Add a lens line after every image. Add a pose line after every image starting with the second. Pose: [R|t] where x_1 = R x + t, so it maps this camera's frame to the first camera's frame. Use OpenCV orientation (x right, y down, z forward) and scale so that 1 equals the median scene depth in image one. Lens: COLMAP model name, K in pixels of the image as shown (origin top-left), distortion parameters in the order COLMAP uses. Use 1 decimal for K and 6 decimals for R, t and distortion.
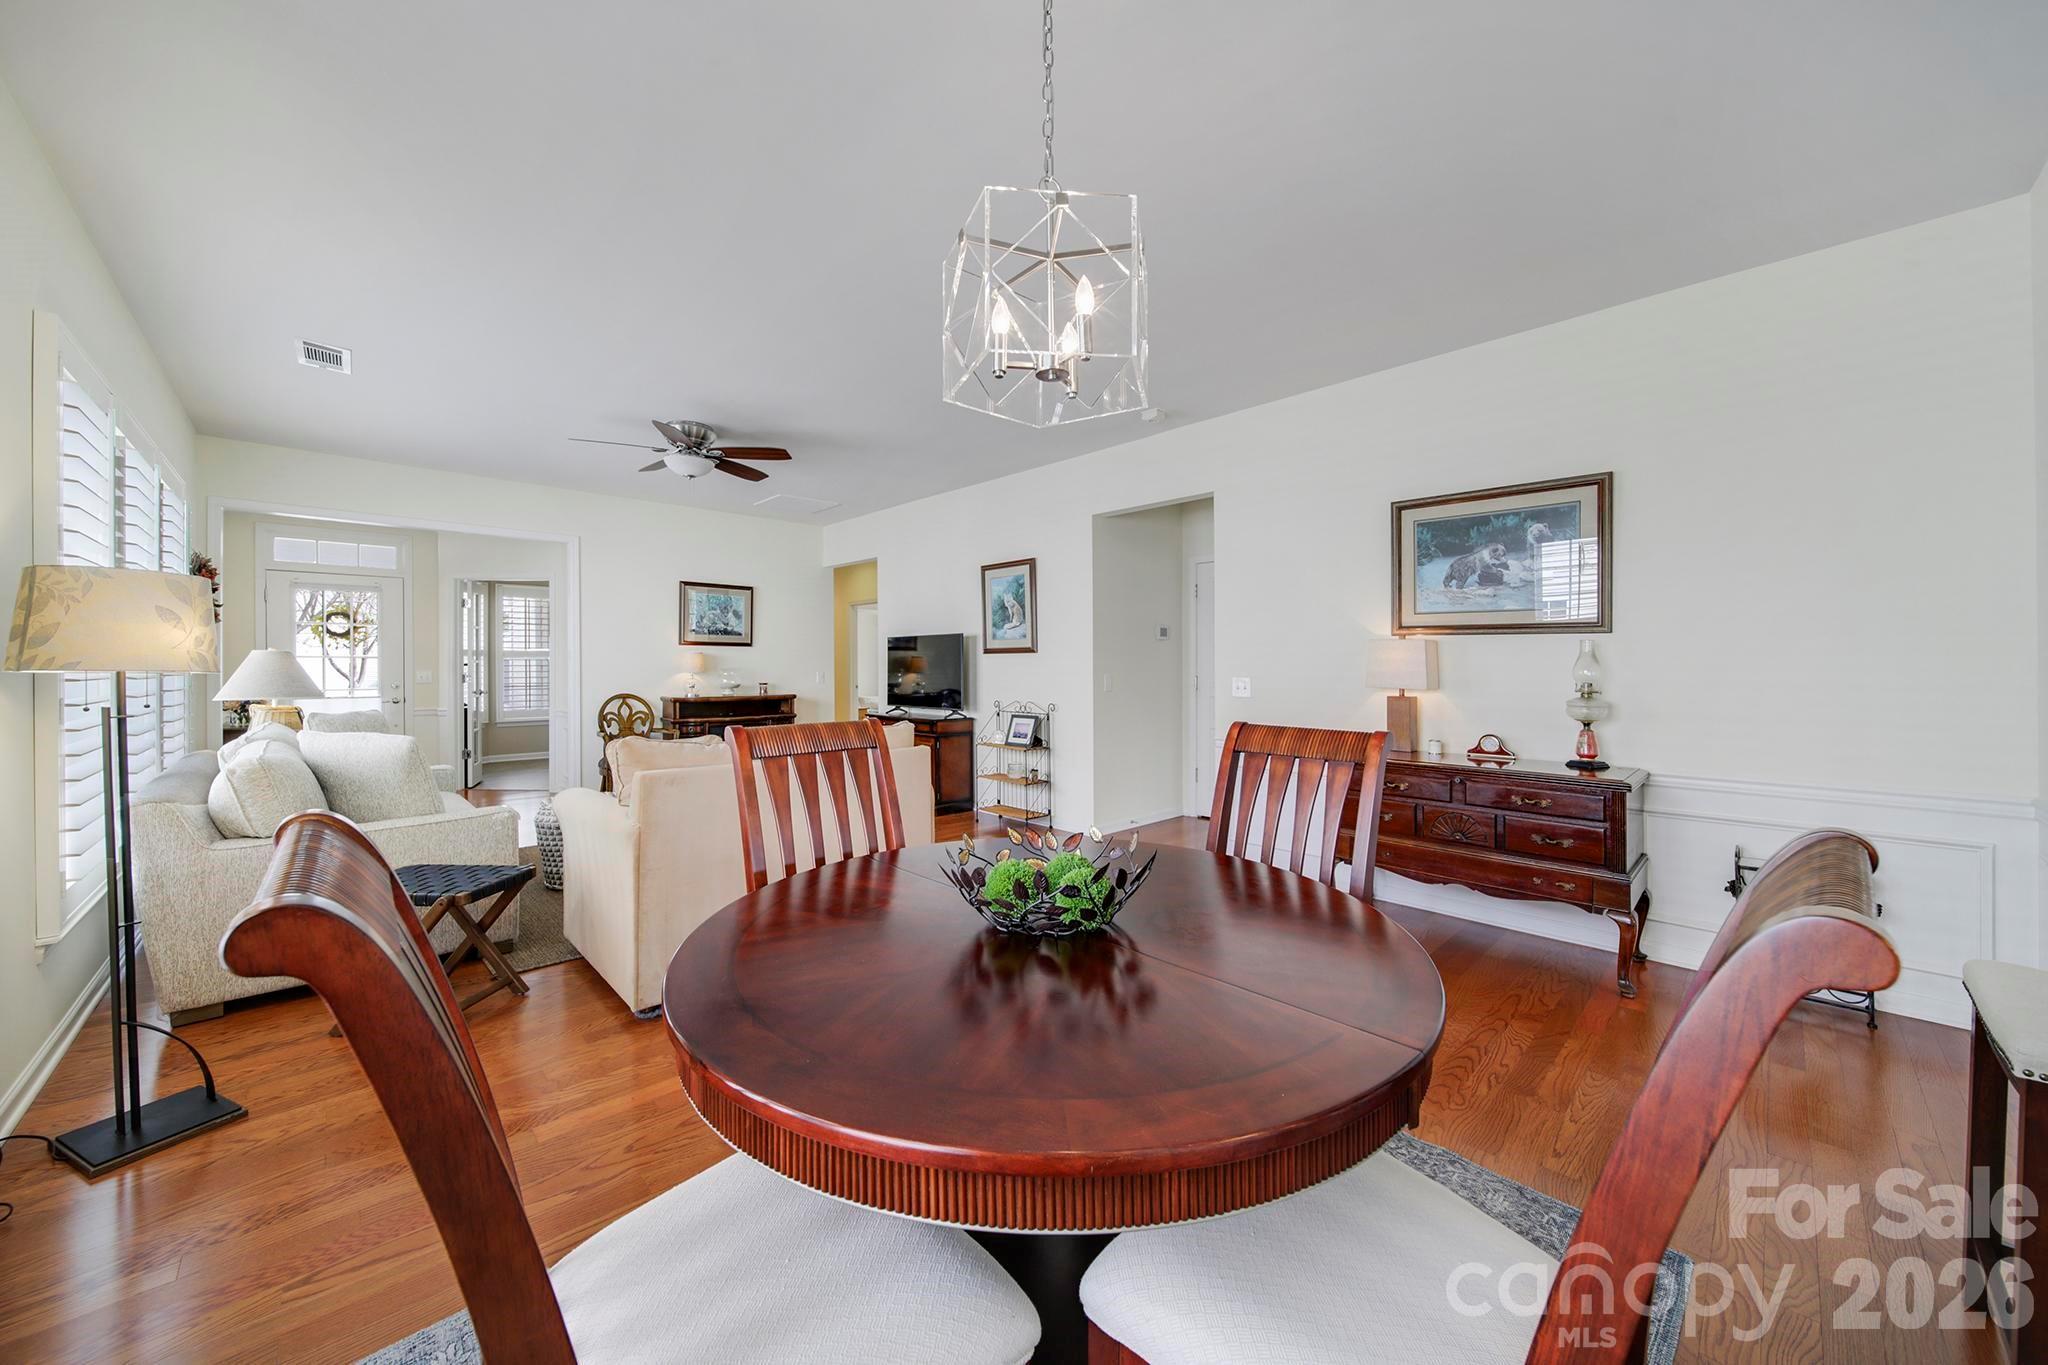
lens RADIAL K [[733.8, 0, 1032.4], [0, 733.8, 671.7], [0, 0, 1]] dist [0.001293, -0.000132]
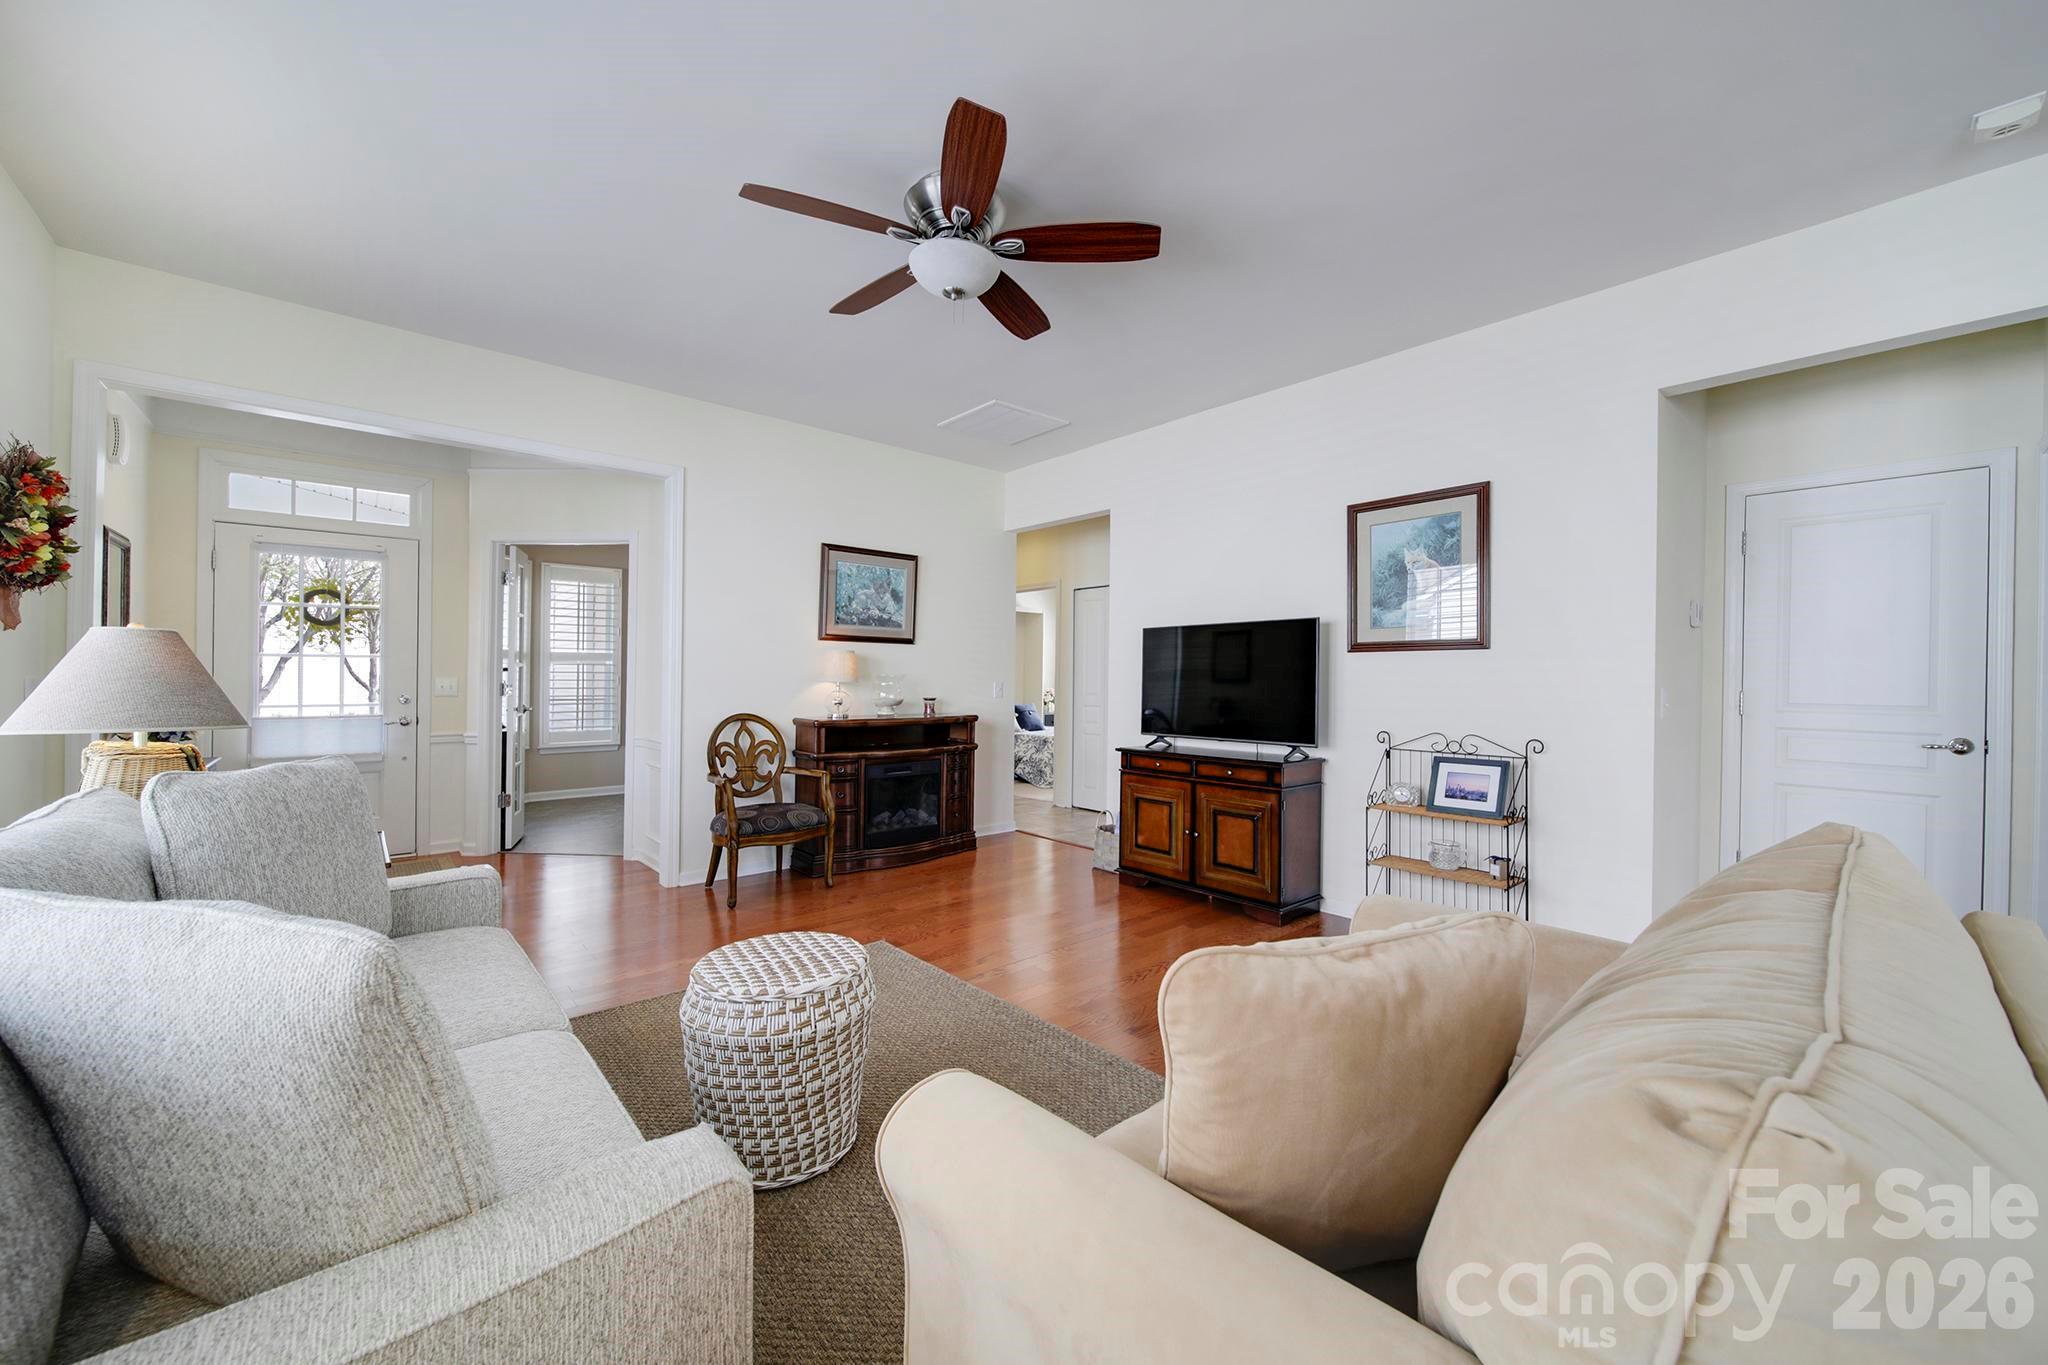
lens RADIAL K [[733.8, 0, 1006.9], [0, 733.8, 670.9], [0, 0, 1]] dist [0.001293, -0.000132]
pose [[0.999068, 0.003468, -0.043025, -0.295466], [-0.004238, 0.999832, -0.017818, 0.002632], [0.042956, 0.017984, 0.998915, 0.361026]]
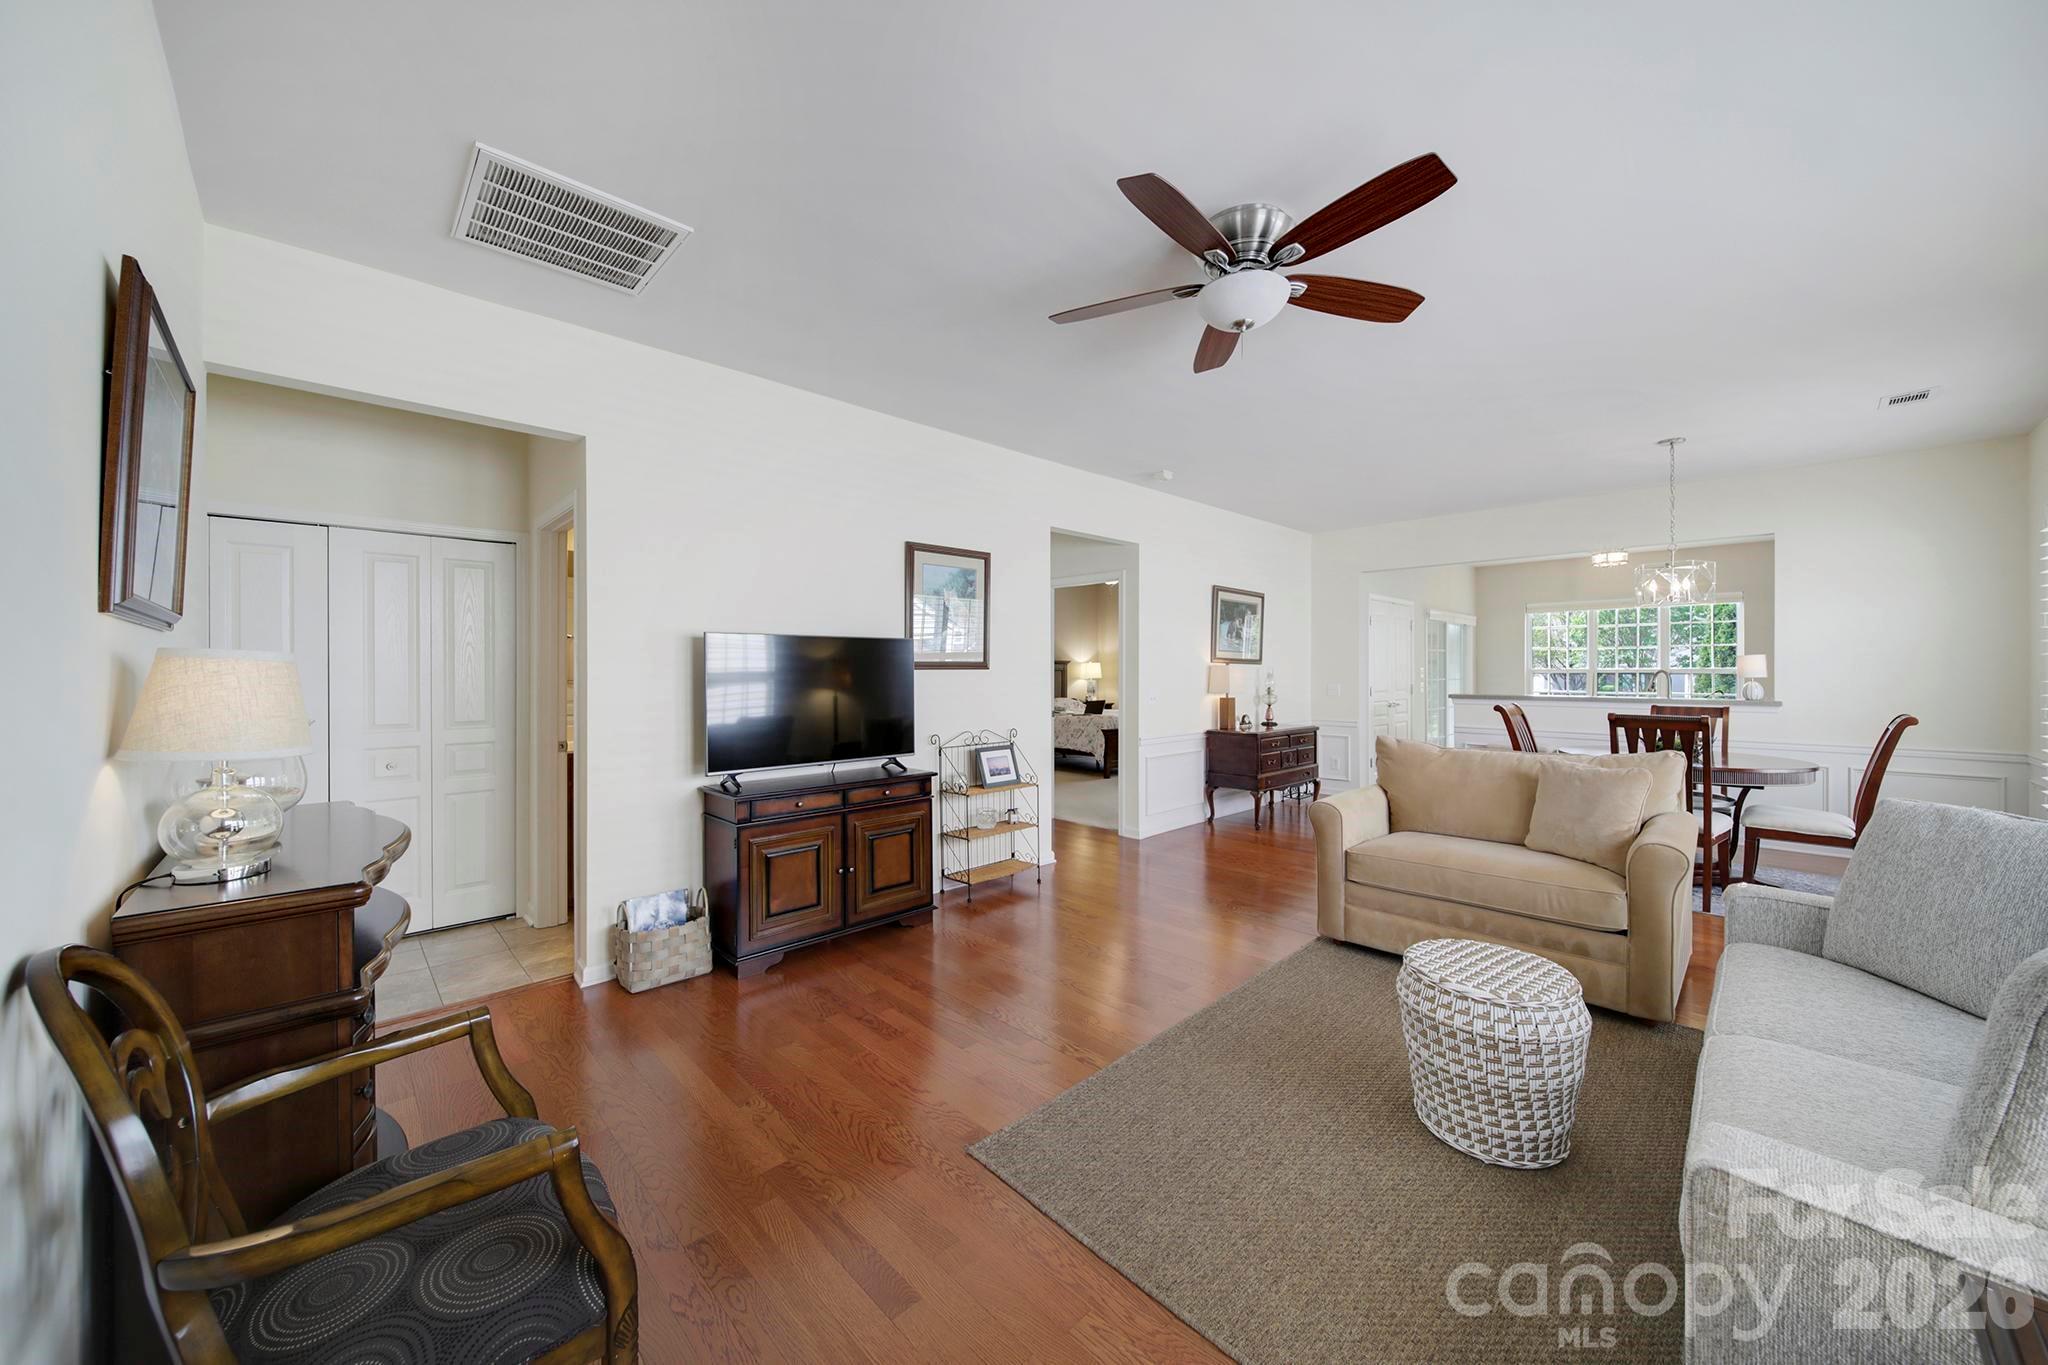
lens RADIAL K [[733.8, 0, 1031.7], [0, 733.8, 676.5], [0, 0, 1]] dist [0.001293, -0.000132]
pose [[0.000372, -0.006396, 0.999979, -0.696964], [0.013690, 0.999886, 0.006390, -0.019202], [-0.999906, 0.013688, 0.000459, 0.818267]]
